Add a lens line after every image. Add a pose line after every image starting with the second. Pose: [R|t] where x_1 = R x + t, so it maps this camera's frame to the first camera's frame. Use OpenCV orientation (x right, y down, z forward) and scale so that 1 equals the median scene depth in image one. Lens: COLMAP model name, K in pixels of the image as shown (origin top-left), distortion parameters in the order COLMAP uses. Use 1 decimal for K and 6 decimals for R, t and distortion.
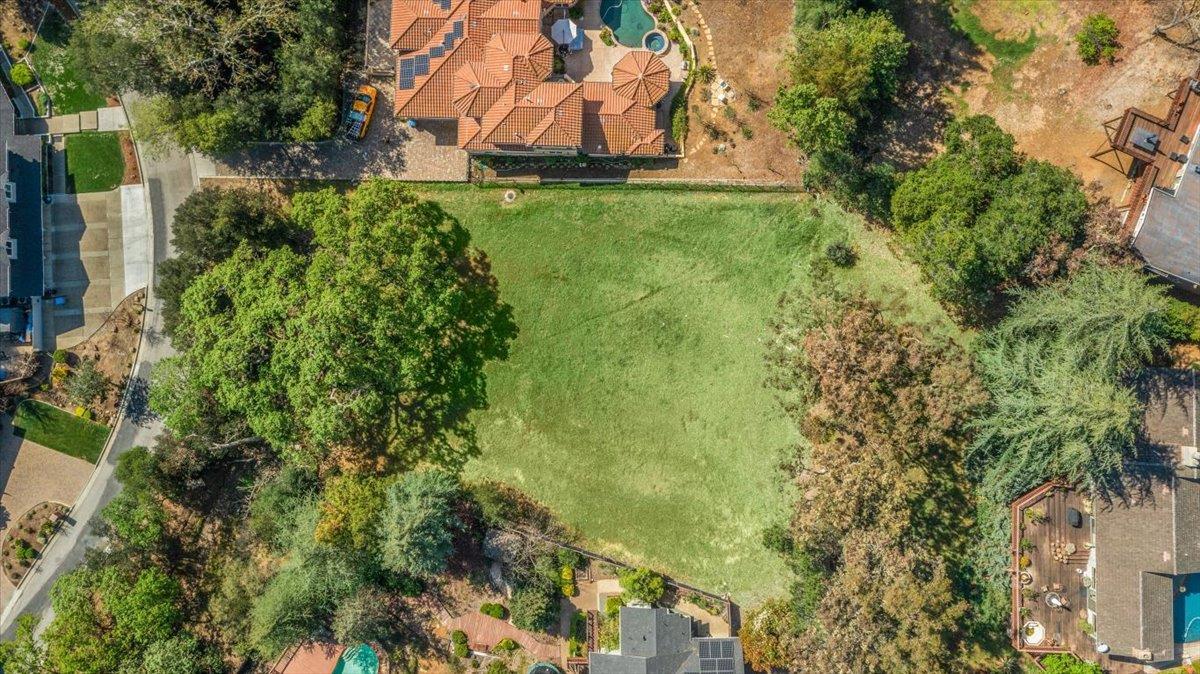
lens RADIAL K [[1013.4, 0, 603.6], [0, 1013.4, 216.5], [0, 0, 1]] dist [0.001539, -0.008755]
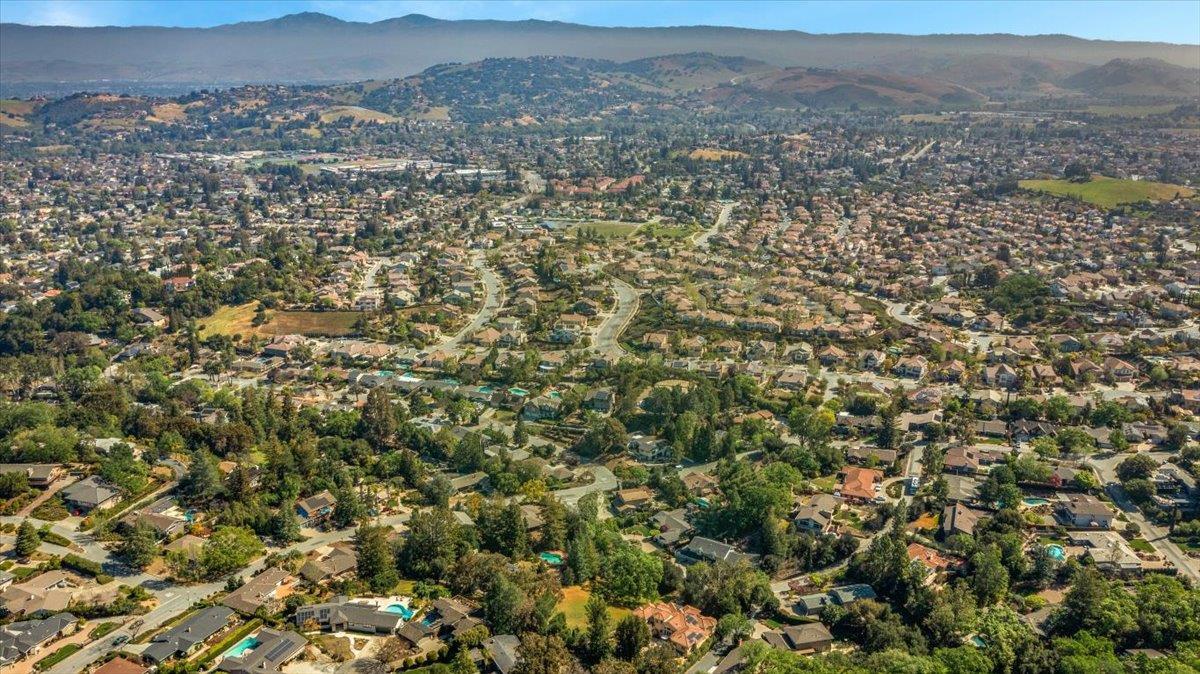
lens RADIAL K [[969.4, 0, 600.0], [0, 969.4, 337.0], [0, 0, 1]] dist [-0.028289, 0.052837]
pose [[-0.614064, 0.226290, -0.756120, 2.218123], [-0.785757, -0.085162, 0.612645, -1.838327], [0.074243, 0.970330, 0.230104, -0.658653]]
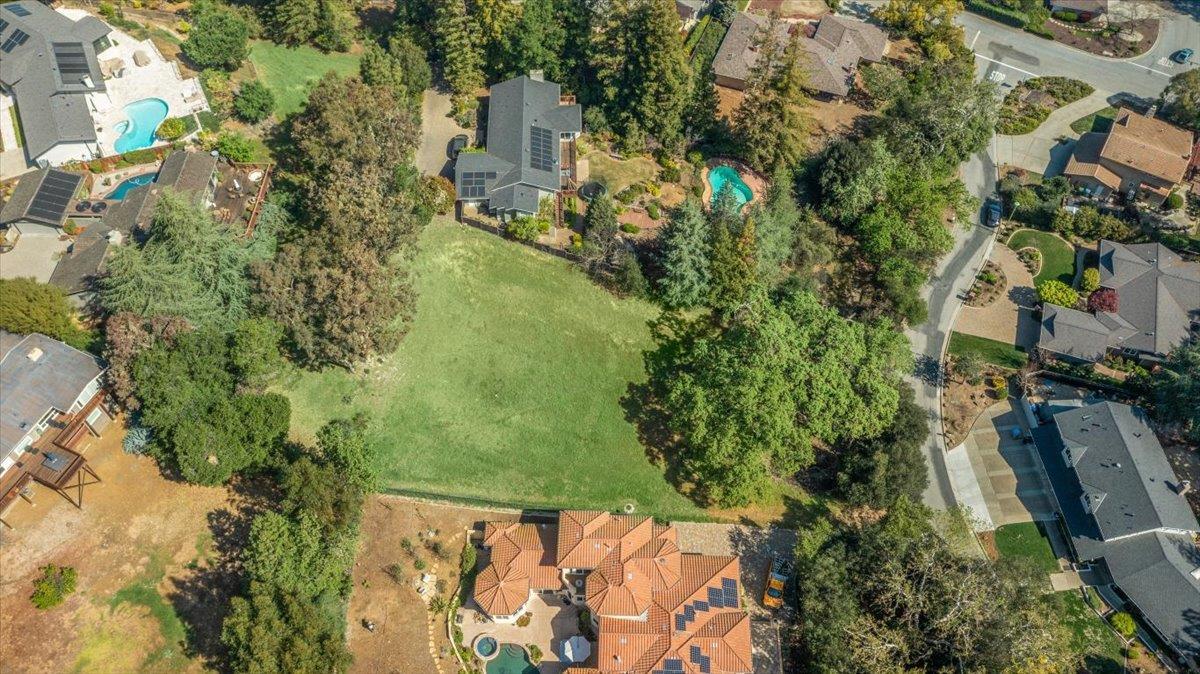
lens RADIAL K [[969.4, 0, 600.0], [0, 969.4, 337.0], [0, 0, 1]] dist [-0.028289, 0.052837]
pose [[-0.999856, 0.011005, 0.012943, -0.076922], [0.000441, -0.744749, 0.667345, -0.590149], [0.016983, 0.667254, 0.744637, 0.096913]]
